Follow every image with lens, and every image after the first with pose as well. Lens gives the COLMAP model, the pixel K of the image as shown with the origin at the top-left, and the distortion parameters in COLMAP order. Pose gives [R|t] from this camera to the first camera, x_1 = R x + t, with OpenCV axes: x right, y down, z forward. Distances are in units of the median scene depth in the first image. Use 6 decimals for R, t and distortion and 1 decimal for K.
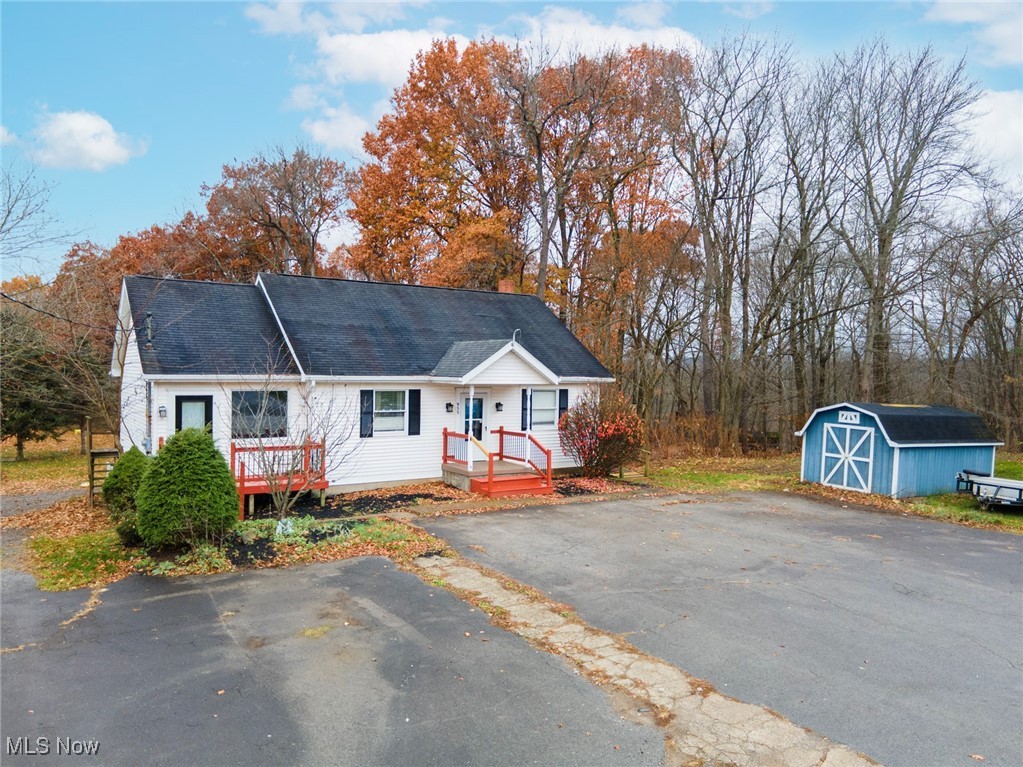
lens RADIAL K [[734.3, 0, 511.5], [0, 734.3, 383.5], [0, 0, 1]] dist [0.036036, 0.000271]
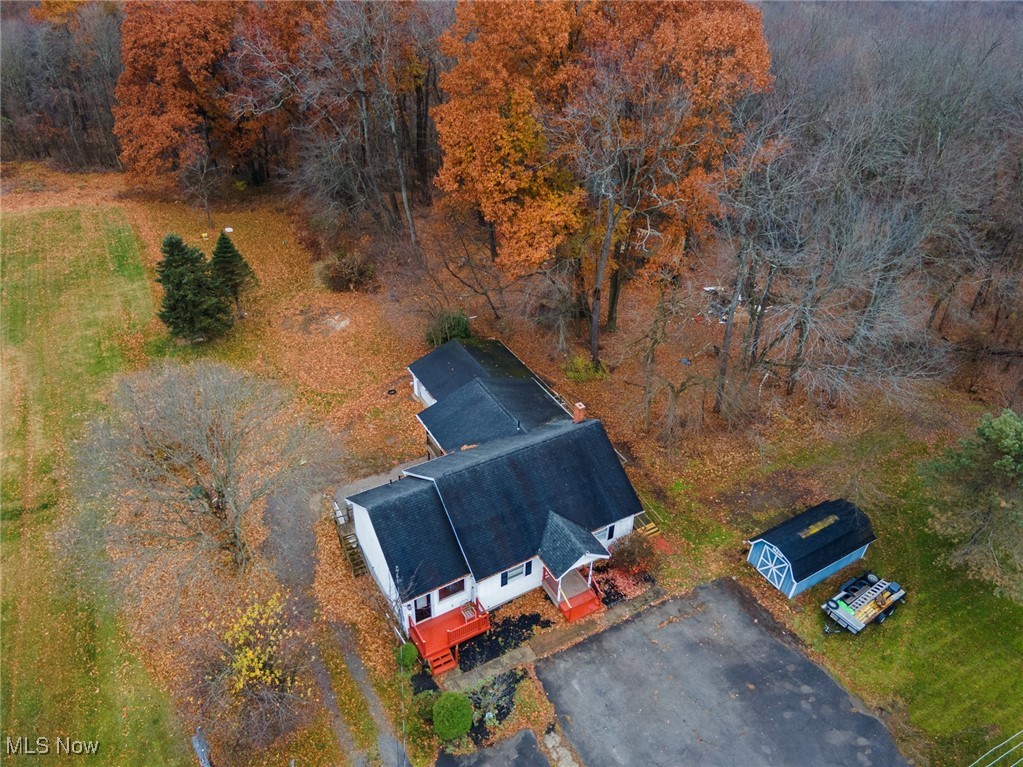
lens RADIAL K [[734.3, 0, 511.5], [0, 734.3, 383.5], [0, 0, 1]] dist [0.036036, 0.000271]
pose [[0.998550, 0.043944, -0.031102, -0.218815], [-0.019108, 0.829384, 0.558352, -2.160371], [0.050332, -0.556948, 0.829021, -0.408990]]
